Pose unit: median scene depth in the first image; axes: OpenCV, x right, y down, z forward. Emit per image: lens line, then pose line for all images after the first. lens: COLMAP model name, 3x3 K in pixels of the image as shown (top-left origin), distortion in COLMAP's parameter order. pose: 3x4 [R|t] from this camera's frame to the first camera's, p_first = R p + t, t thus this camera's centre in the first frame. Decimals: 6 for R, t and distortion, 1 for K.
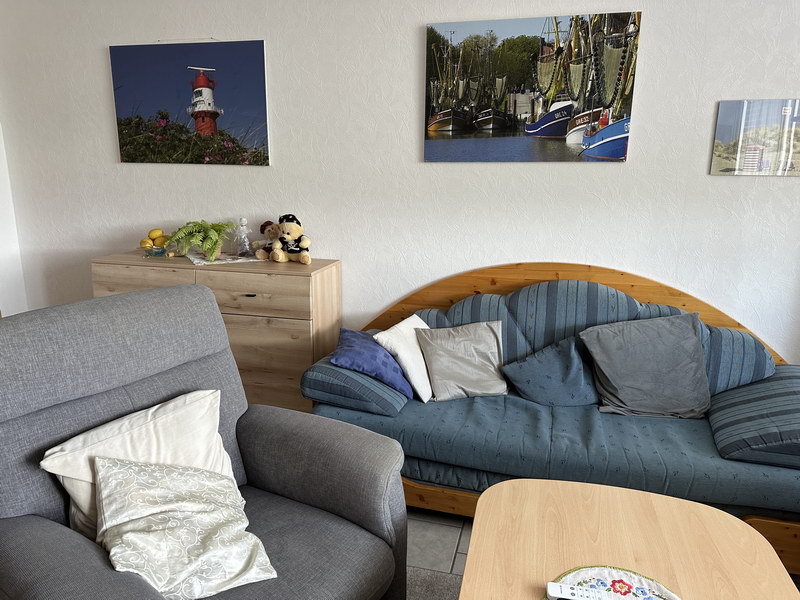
lens RADIAL K [[562.1, 0, 397.2], [0, 562.1, 292.4], [0, 0, 1]] dist [0.114900, -0.179565]
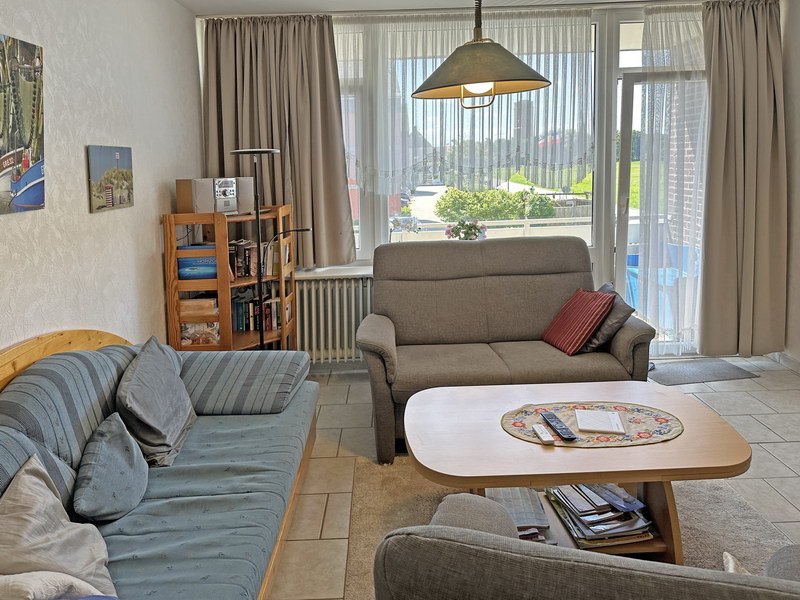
lens RADIAL K [[542.8, 0, 397.0], [0, 542.8, 206.5], [0, 0, 1]] dist [-0.001170, -0.021411]
pose [[-0.281809, -0.085005, 0.955697, -0.534429], [0.233669, 0.959997, 0.154290, -0.237003], [-0.930582, 0.266797, -0.250673, 0.720849]]
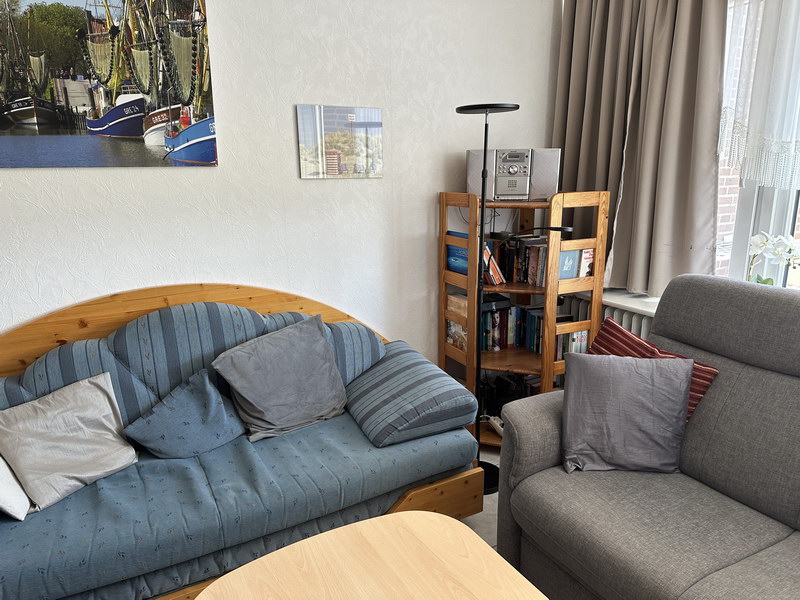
lens RADIAL K [[563.9, 0, 402.1], [0, 563.9, 297.9], [0, 0, 1]] dist [0.069909, -0.075555]
pose [[0.711954, -0.181682, 0.678316, -0.045019], [0.170198, 0.981795, 0.084329, -0.049973], [-0.681289, 0.055410, 0.729915, 0.151729]]
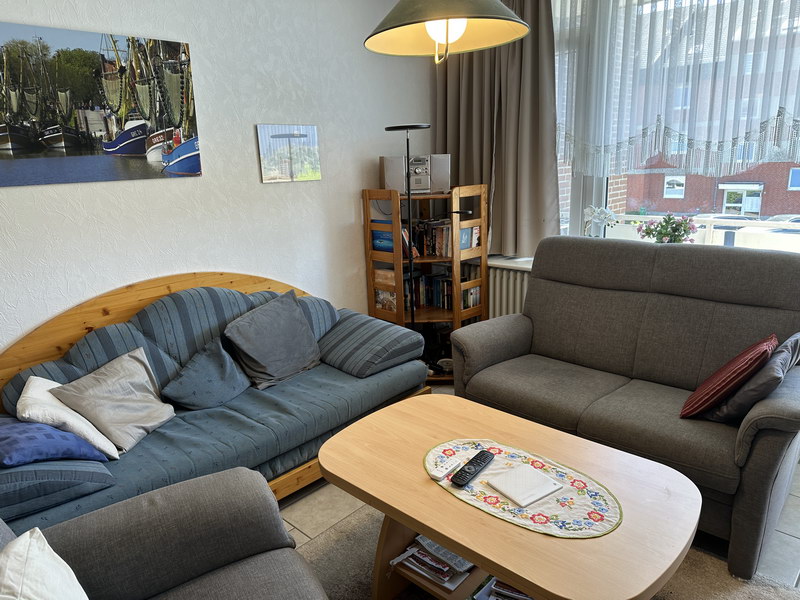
lens RADIAL K [[563.9, 0, 402.1], [0, 563.9, 297.9], [0, 0, 1]] dist [0.069909, -0.075555]
pose [[0.471664, -0.244962, 0.847069, -0.427251], [0.232321, 0.961219, 0.148612, -0.074878], [-0.850623, 0.126697, 0.510282, 0.126227]]
